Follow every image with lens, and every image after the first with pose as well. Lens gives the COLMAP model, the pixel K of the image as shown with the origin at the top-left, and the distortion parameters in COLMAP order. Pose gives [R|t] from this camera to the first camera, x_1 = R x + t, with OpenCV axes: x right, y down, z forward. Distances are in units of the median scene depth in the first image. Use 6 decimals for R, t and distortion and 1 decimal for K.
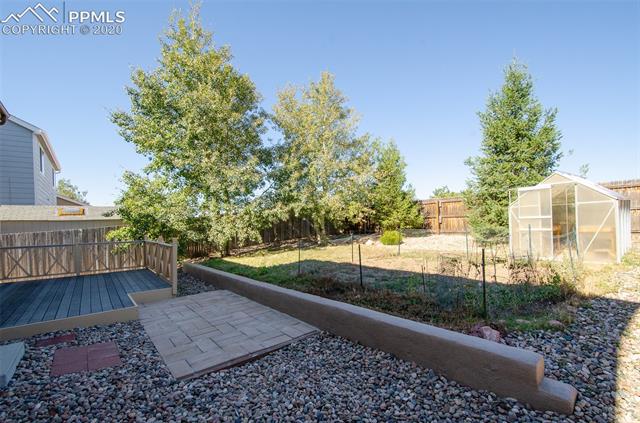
lens RADIAL K [[279.9, 0, 321.5], [0, 279.9, 225.2], [0, 0, 1]] dist [-0.000204, -0.016090]
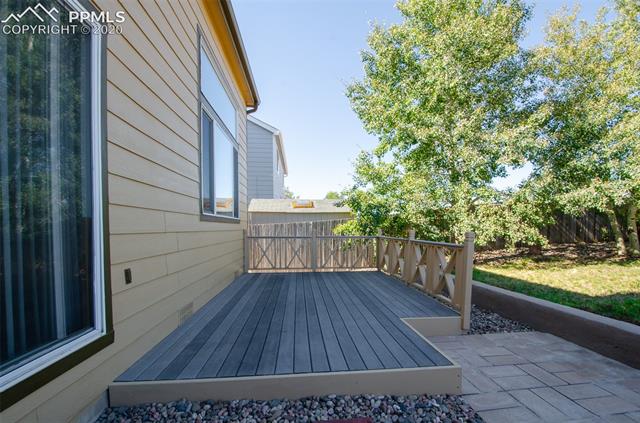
lens RADIAL K [[279.9, 0, 321.5], [0, 279.9, 225.2], [0, 0, 1]] dist [-0.000204, -0.016090]
pose [[0.818999, 0.020703, -0.573421, -0.288212], [-0.022141, 0.999745, 0.004472, 0.022396], [0.573368, 0.009034, 0.819248, 0.227760]]
